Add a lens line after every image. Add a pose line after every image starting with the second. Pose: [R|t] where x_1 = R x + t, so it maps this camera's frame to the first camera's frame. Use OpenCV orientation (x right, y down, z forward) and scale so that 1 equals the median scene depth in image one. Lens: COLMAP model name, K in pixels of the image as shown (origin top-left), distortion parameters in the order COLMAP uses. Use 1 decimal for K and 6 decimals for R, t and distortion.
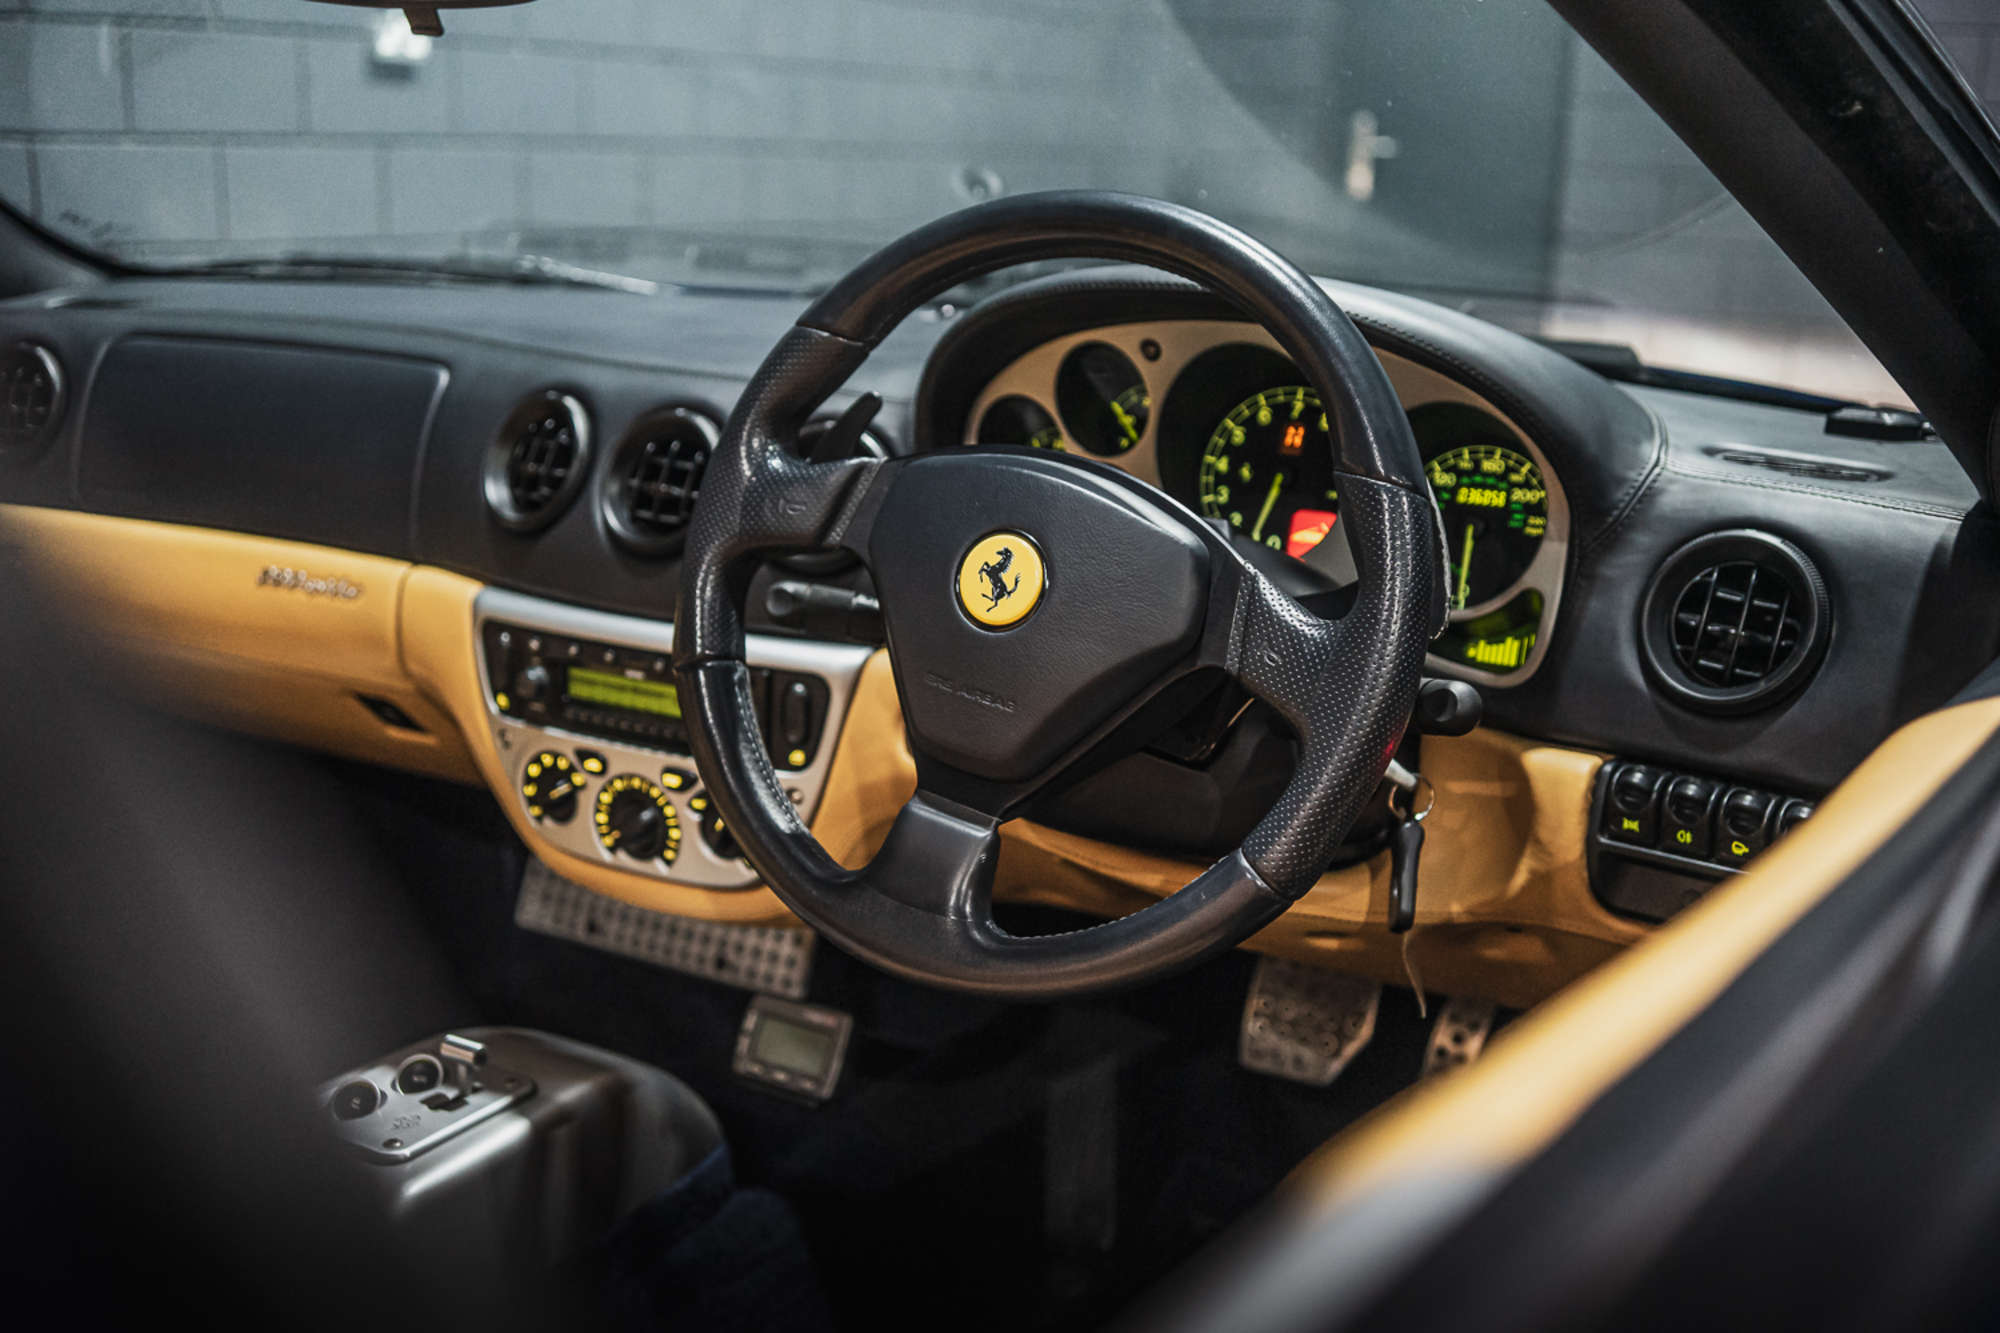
lens RADIAL K [[2161.7, 0, 1015.0], [0, 2161.7, 694.7], [0, 0, 1]] dist [0.071222, -0.281998]
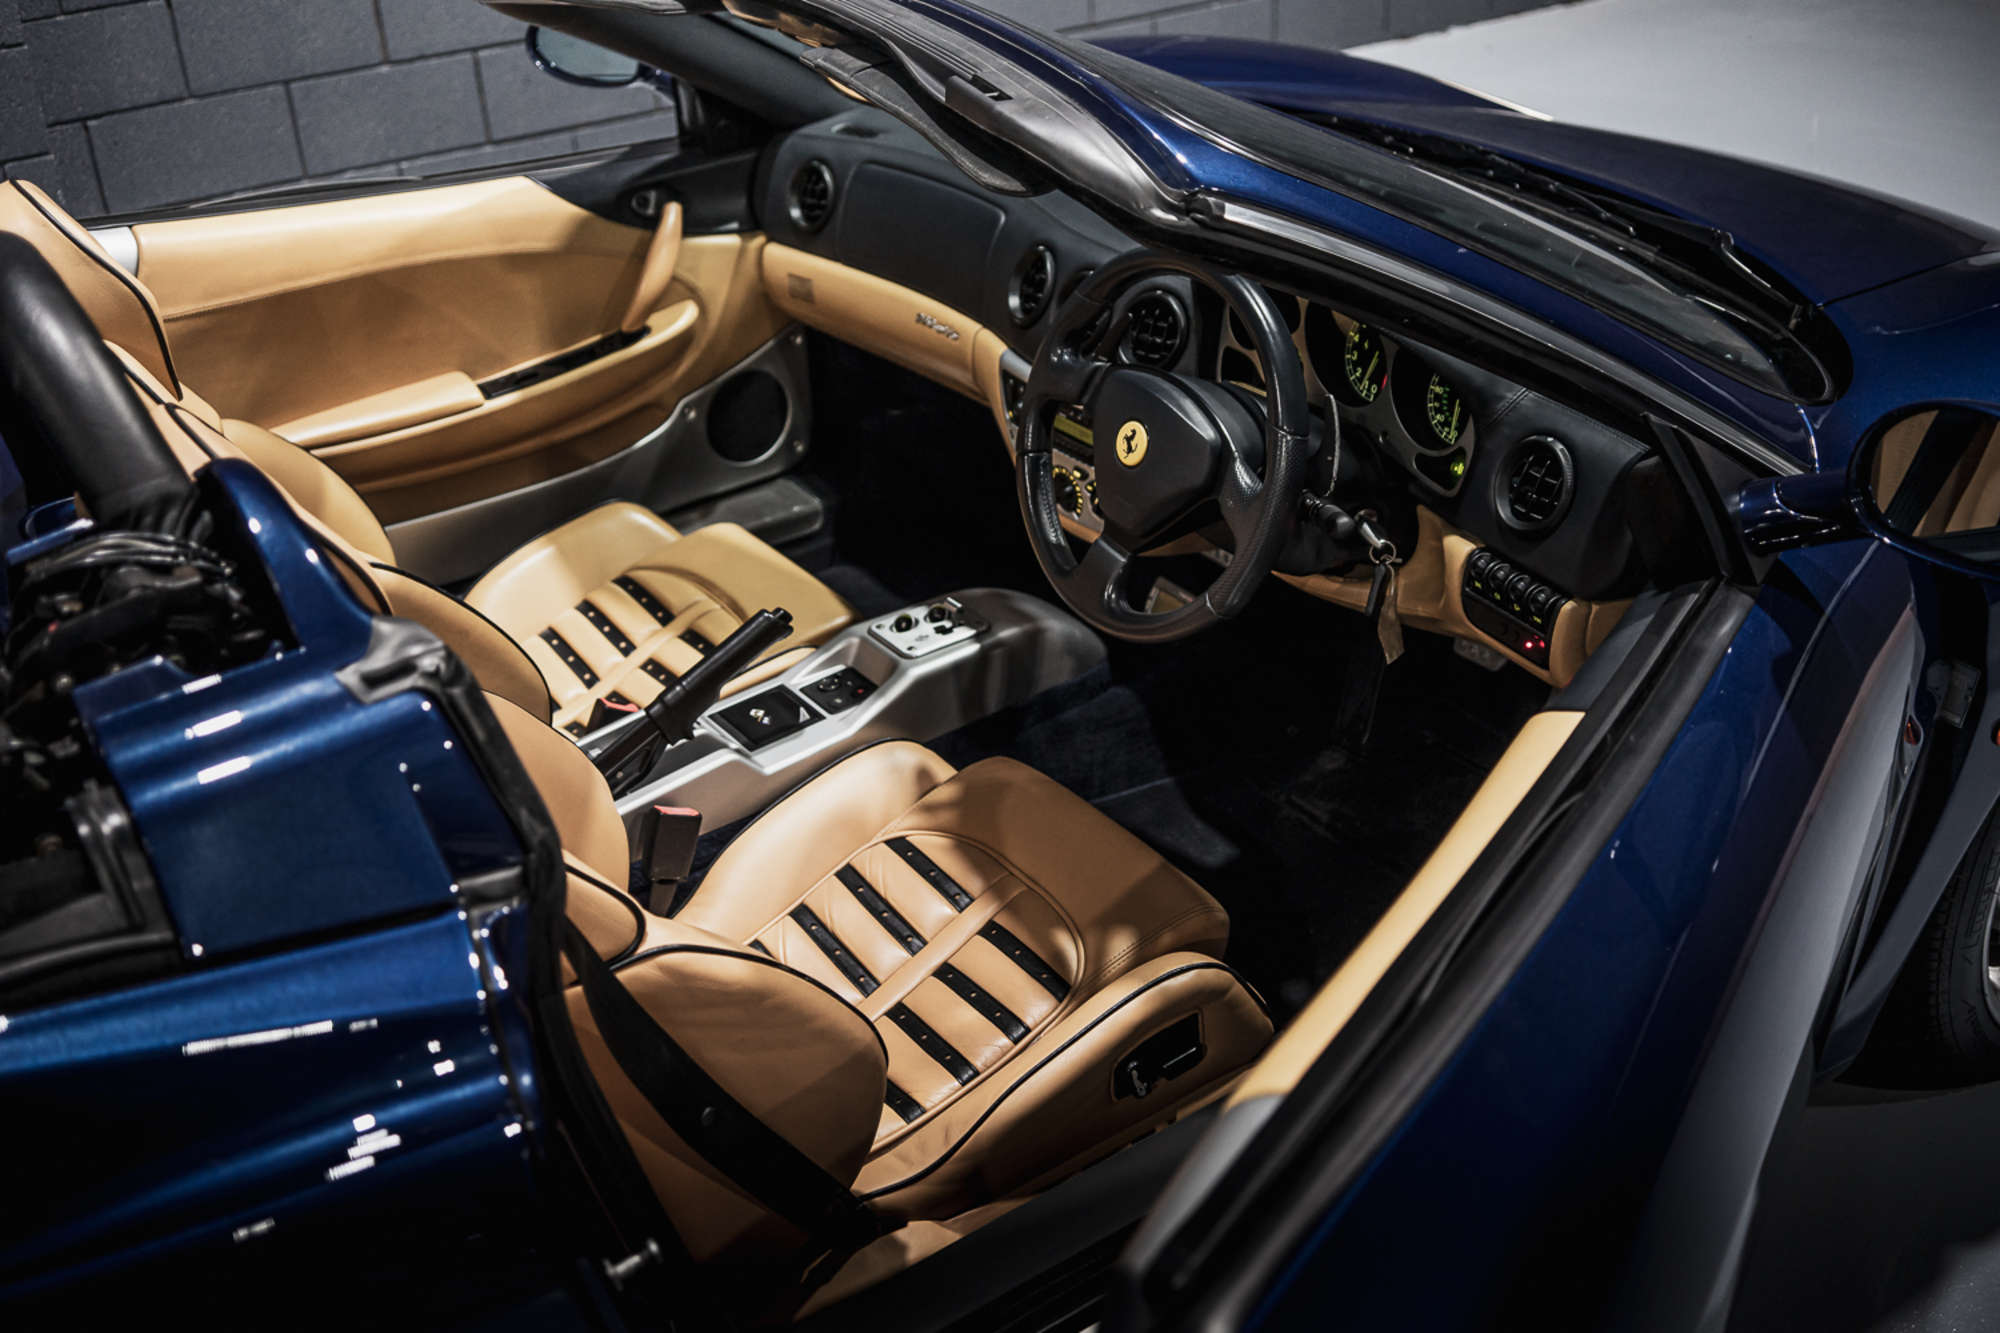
lens RADIAL K [[2038.3, 0, 981.4], [0, 2038.3, 663.9], [0, 0, 1]] dist [0.059870, -0.204105]
pose [[0.898927, 0.145855, -0.413107, 0.560653], [-0.032333, 0.962468, 0.269461, -0.296608], [0.436905, -0.228869, 0.869904, -0.656594]]
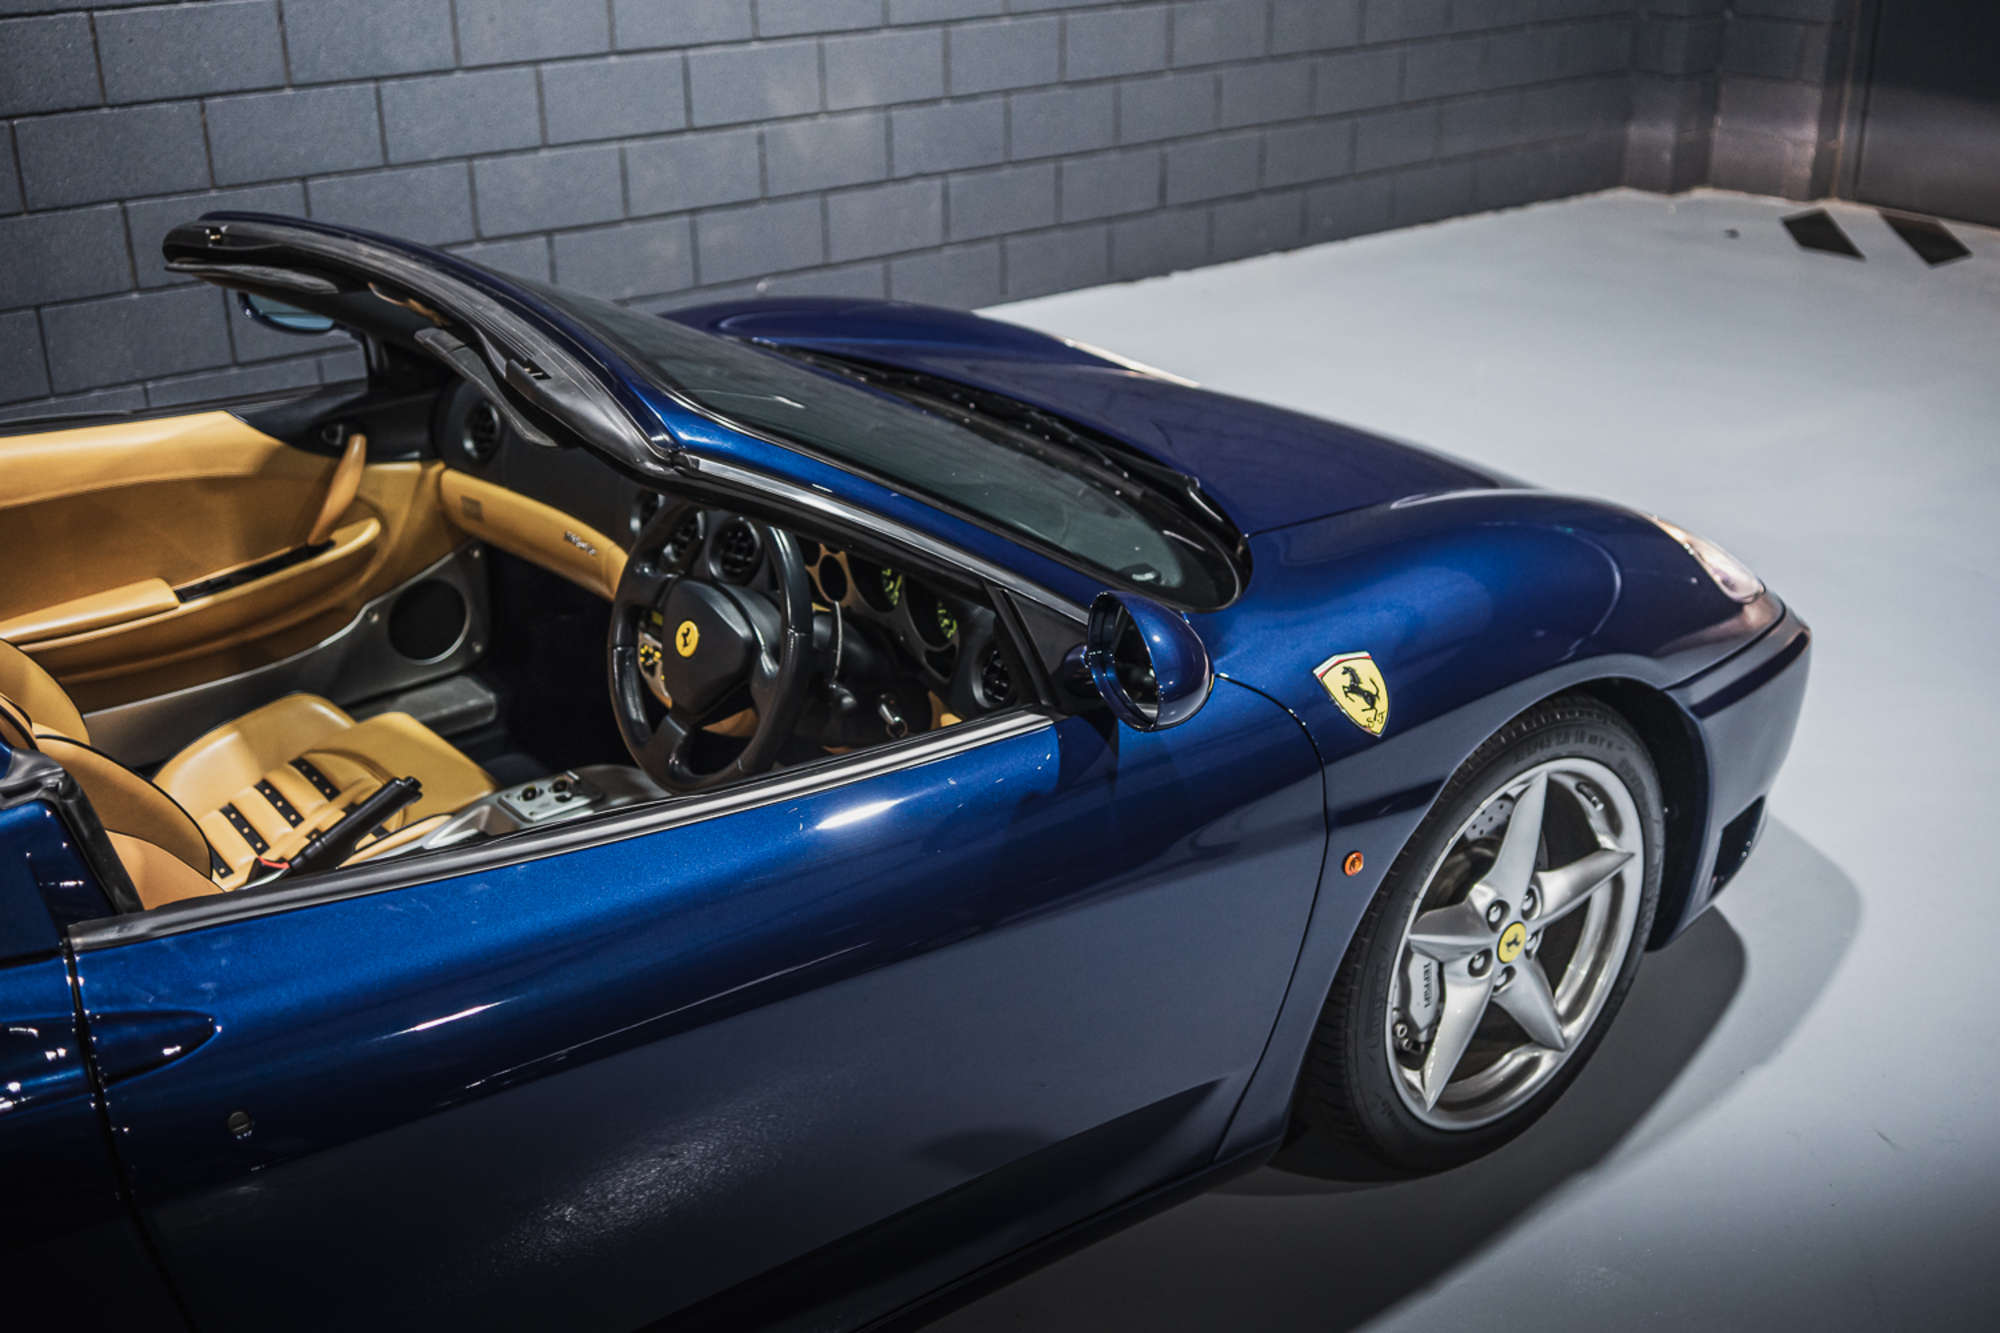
lens RADIAL K [[2163.0, 0, 1009.1], [0, 2163.0, 622.9], [0, 0, 1]] dist [0.078252, -0.280197]
pose [[0.933011, 0.099591, -0.345792, 0.994642], [-0.052537, 0.988342, 0.142898, -0.368759], [0.355992, -0.115158, 0.927366, -1.016458]]
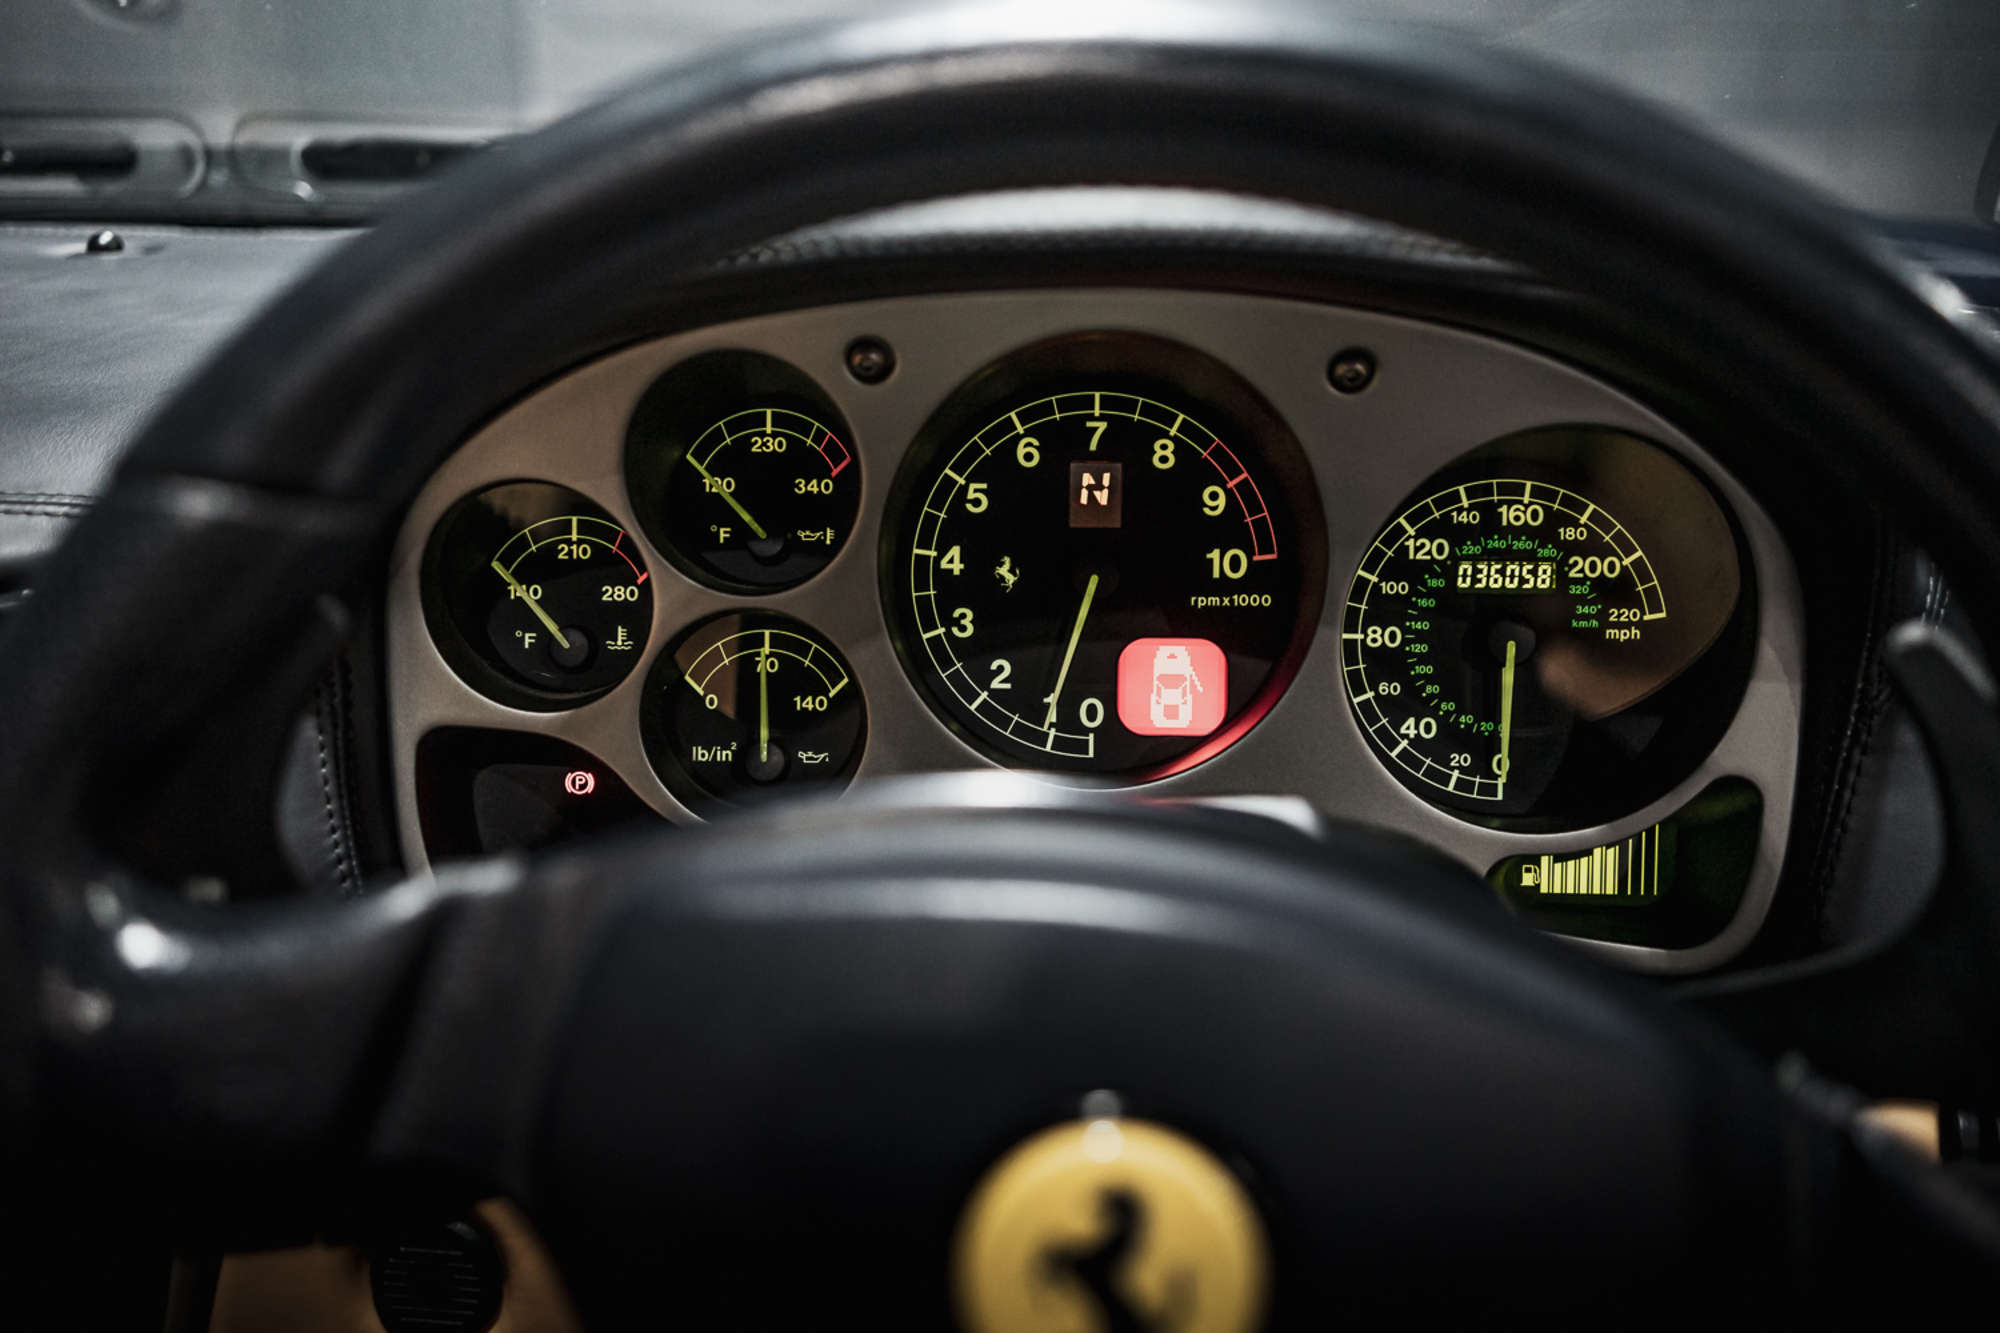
lens RADIAL K [[2107.0, 0, 958.4], [0, 2107.0, 662.0], [0, 0, 1]] dist [0.062786, -0.018253]
pose [[0.891481, -0.170862, 0.419604, -0.108085], [0.137397, 0.984503, 0.108977, -0.138648], [-0.431722, -0.039498, 0.901142, 0.585999]]
